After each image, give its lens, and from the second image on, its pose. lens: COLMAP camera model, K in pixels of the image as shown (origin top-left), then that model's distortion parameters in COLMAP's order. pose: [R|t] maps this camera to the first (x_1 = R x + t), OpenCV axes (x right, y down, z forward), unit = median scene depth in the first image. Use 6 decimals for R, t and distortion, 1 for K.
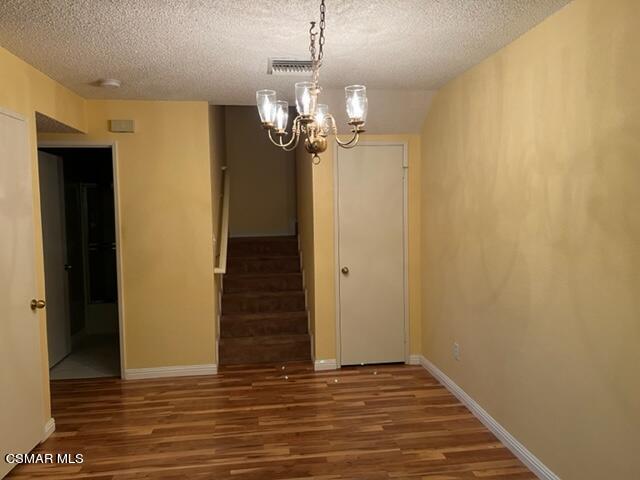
lens RADIAL K [[482.4, 0, 317.2], [0, 482.4, 240.4], [0, 0, 1]] dist [0.068755, -0.075143]
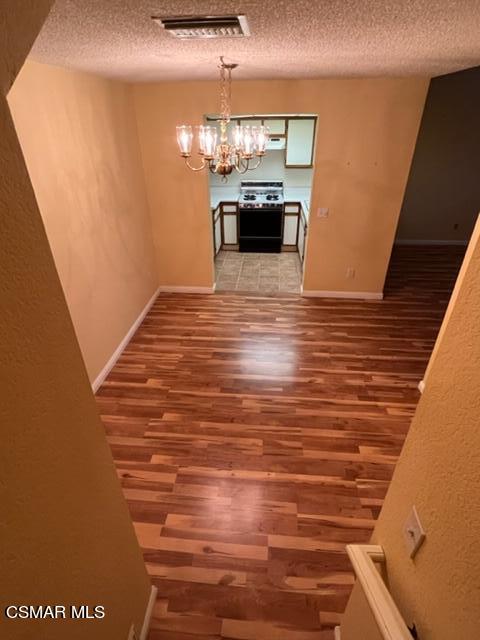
lens RADIAL K [[341.9, 0, 237.7], [0, 341.9, 317.8], [0, 0, 1]] dist [0.005939, 0.001204]
pose [[-0.975939, -0.085103, 0.200750, -0.200165], [0.042692, 0.828286, 0.558677, -0.291818], [-0.213824, 0.553806, -0.804723, 1.507888]]
